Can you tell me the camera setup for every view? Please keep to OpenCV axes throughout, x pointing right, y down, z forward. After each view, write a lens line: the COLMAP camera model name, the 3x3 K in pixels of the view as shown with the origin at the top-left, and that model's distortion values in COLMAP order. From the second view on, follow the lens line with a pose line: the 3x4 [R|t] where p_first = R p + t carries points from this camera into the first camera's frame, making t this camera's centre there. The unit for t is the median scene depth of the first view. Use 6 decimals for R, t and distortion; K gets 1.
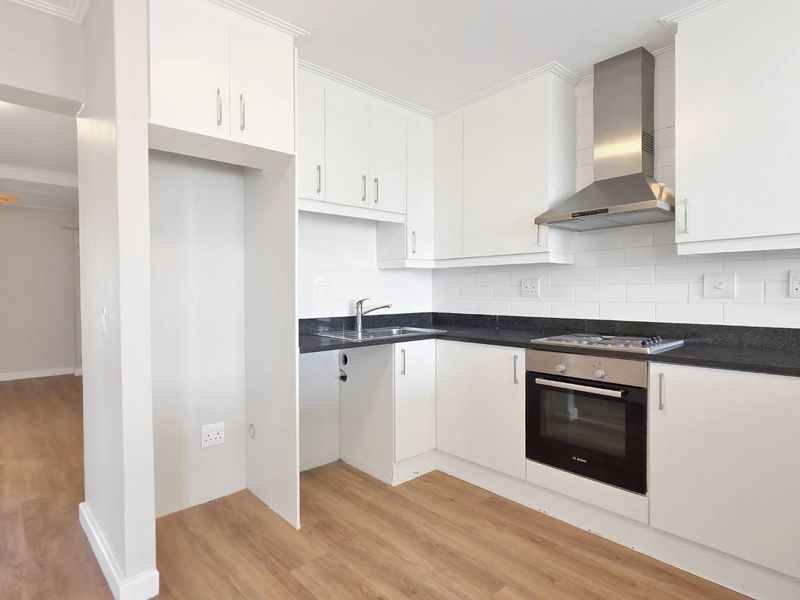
lens RADIAL K [[437.4, 0, 393.6], [0, 437.4, 296.8], [0, 0, 1]] dist [0.001174, -0.004280]
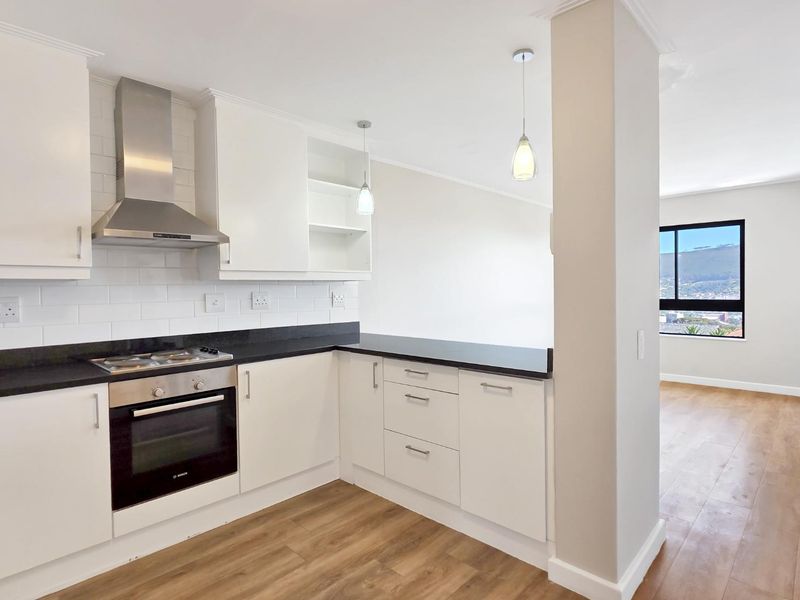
lens RADIAL K [[437.4, 0, 396.4], [0, 437.4, 292.2], [0, 0, 1]] dist [0.001174, -0.004280]
pose [[-0.061093, -0.003216, 0.998127, -0.596574], [0.027698, 0.999604, 0.004916, -0.046473], [-0.997748, 0.027946, -0.060980, 0.512335]]
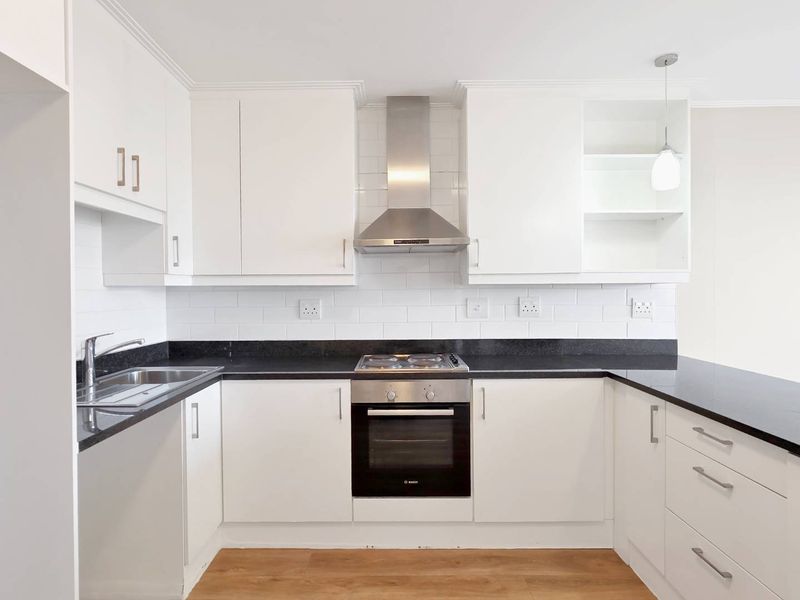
lens RADIAL K [[437.4, 0, 396.1], [0, 437.4, 297.2], [0, 0, 1]] dist [0.001174, -0.004280]
pose [[0.675060, -0.010396, 0.737689, -0.329814], [0.014285, 0.999897, 0.001019, -0.058518], [-0.737624, 0.009850, 0.675139, 0.311505]]
